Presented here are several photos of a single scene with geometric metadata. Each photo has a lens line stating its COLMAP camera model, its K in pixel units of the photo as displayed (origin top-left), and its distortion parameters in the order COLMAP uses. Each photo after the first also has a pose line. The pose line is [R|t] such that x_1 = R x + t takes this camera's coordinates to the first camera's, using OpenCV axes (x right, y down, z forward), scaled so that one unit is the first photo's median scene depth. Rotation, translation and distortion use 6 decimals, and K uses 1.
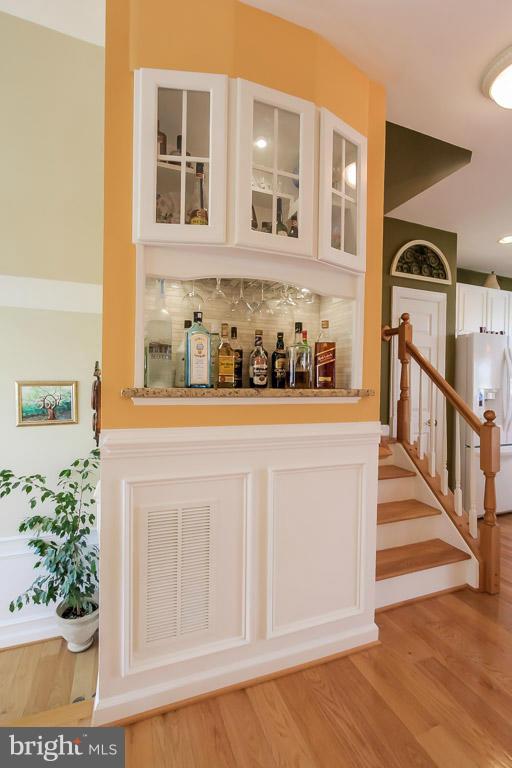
lens RADIAL K [[356.3, 0, 260.7], [0, 356.3, 386.9], [0, 0, 1]] dist [-0.002385, 0.000543]
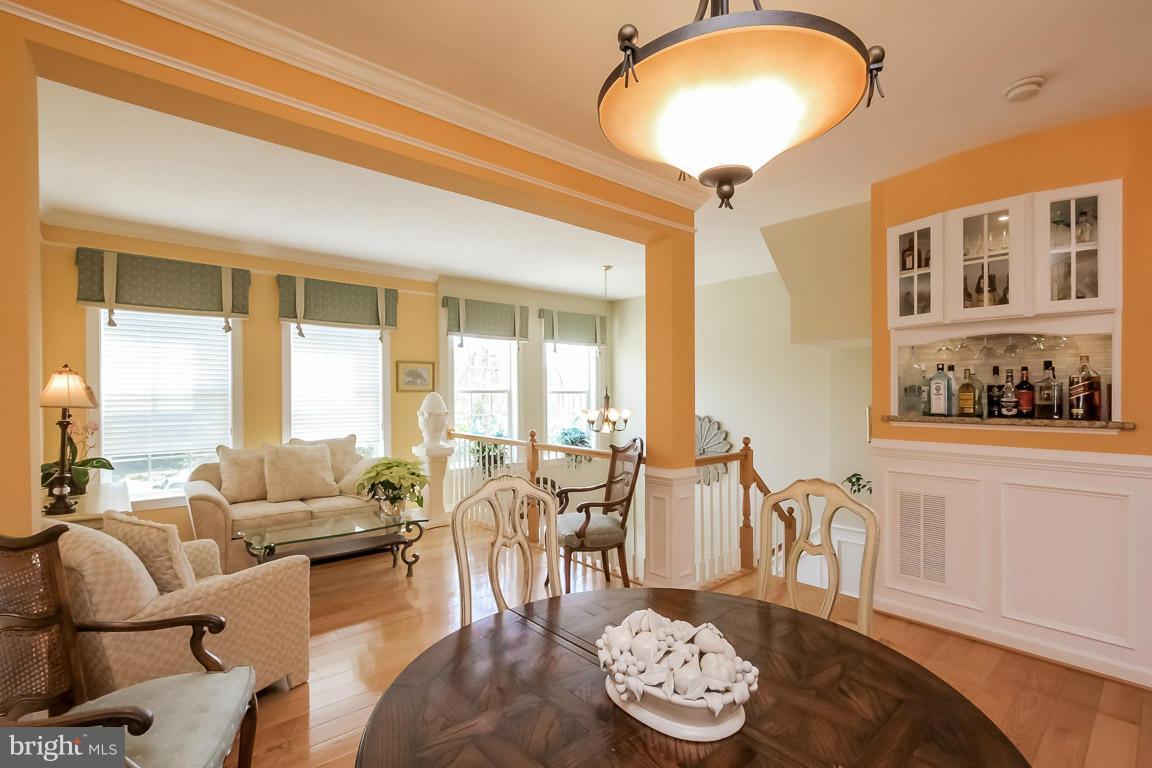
lens RADIAL K [[531.3, 0, 578.9], [0, 531.3, 390.0], [0, 0, 1]] dist [-0.010070, 0.001018]
pose [[0.344889, -0.017663, -0.938477, 1.150318], [-0.004897, 0.999775, -0.020616, -0.045280], [0.938631, 0.011706, 0.344726, -0.960304]]
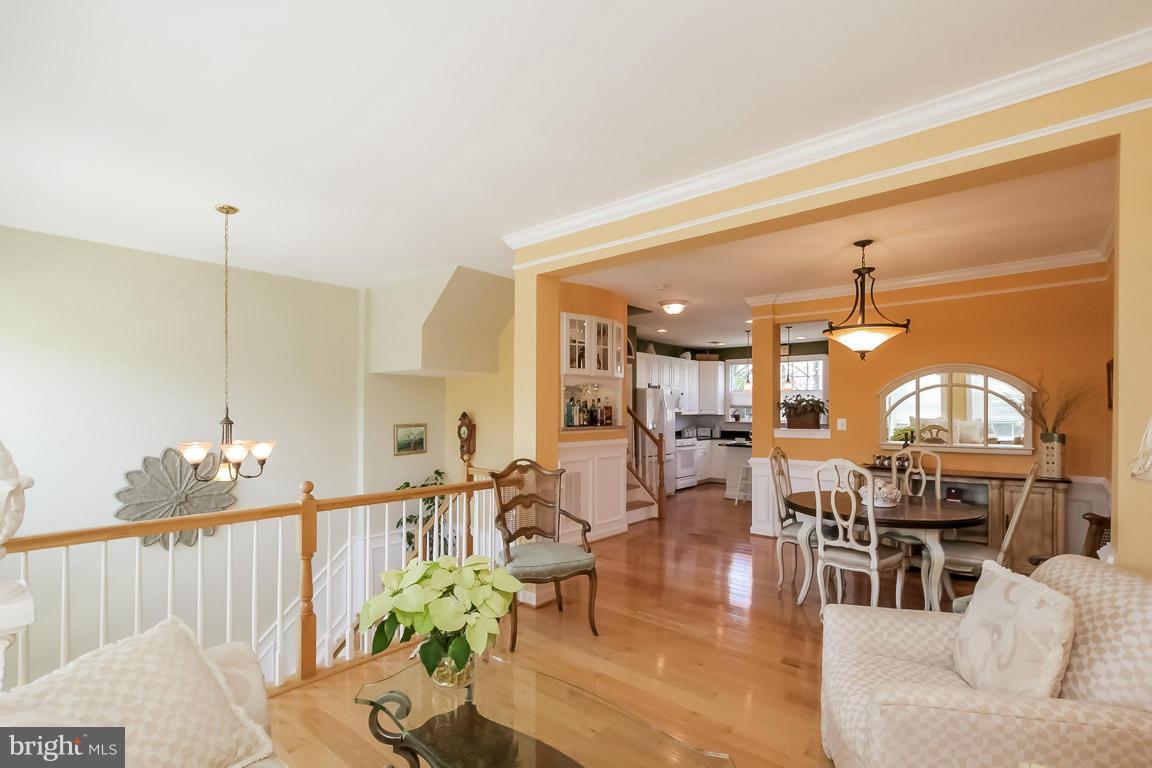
lens RADIAL K [[529.3, 0, 572.6], [0, 529.3, 406.6], [0, 0, 1]] dist [-0.000501, 0.000198]
pose [[0.887750, -0.010033, 0.460217, -1.650314], [0.015532, 0.999846, -0.008163, -0.096660], [-0.460064, 0.014395, 0.887769, -2.022850]]
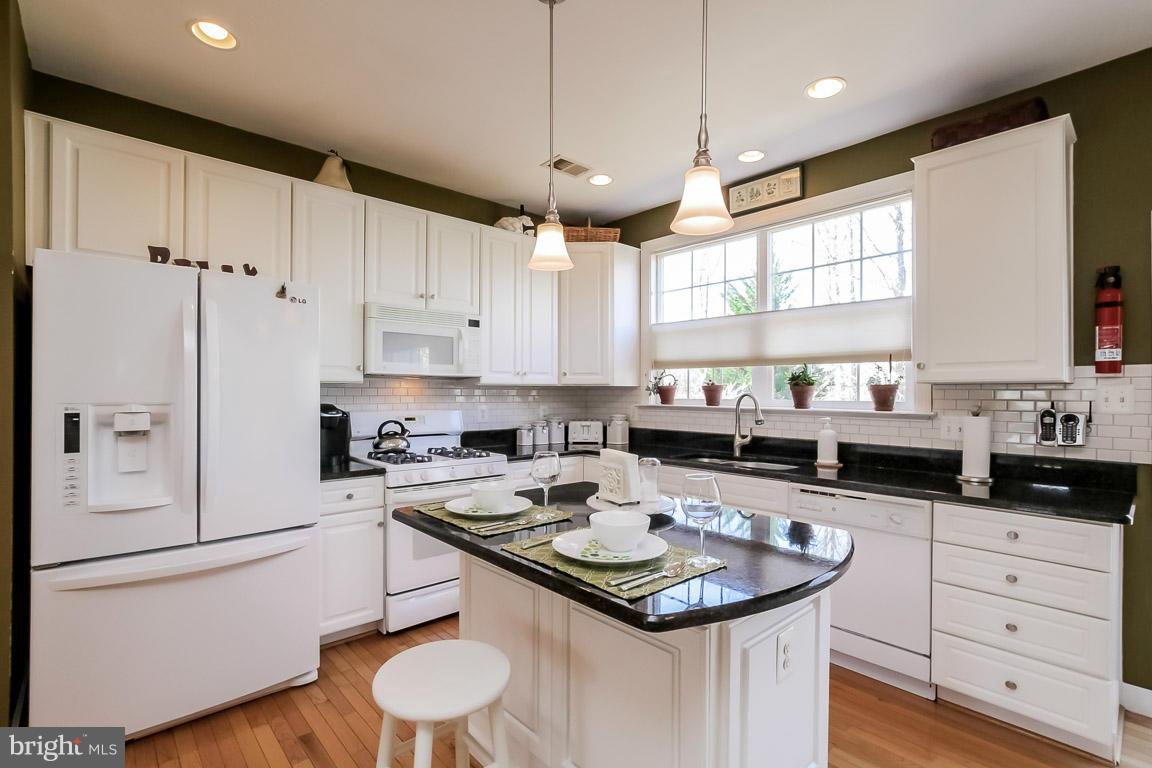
lens RADIAL K [[531.3, 0, 578.9], [0, 531.3, 390.0], [0, 0, 1]] dist [-0.010070, 0.001018]
pose [[0.931950, -0.013223, 0.362345, 1.744722], [0.016597, 0.999843, -0.006199, 0.004265], [-0.362206, 0.011791, 0.932023, 0.590220]]
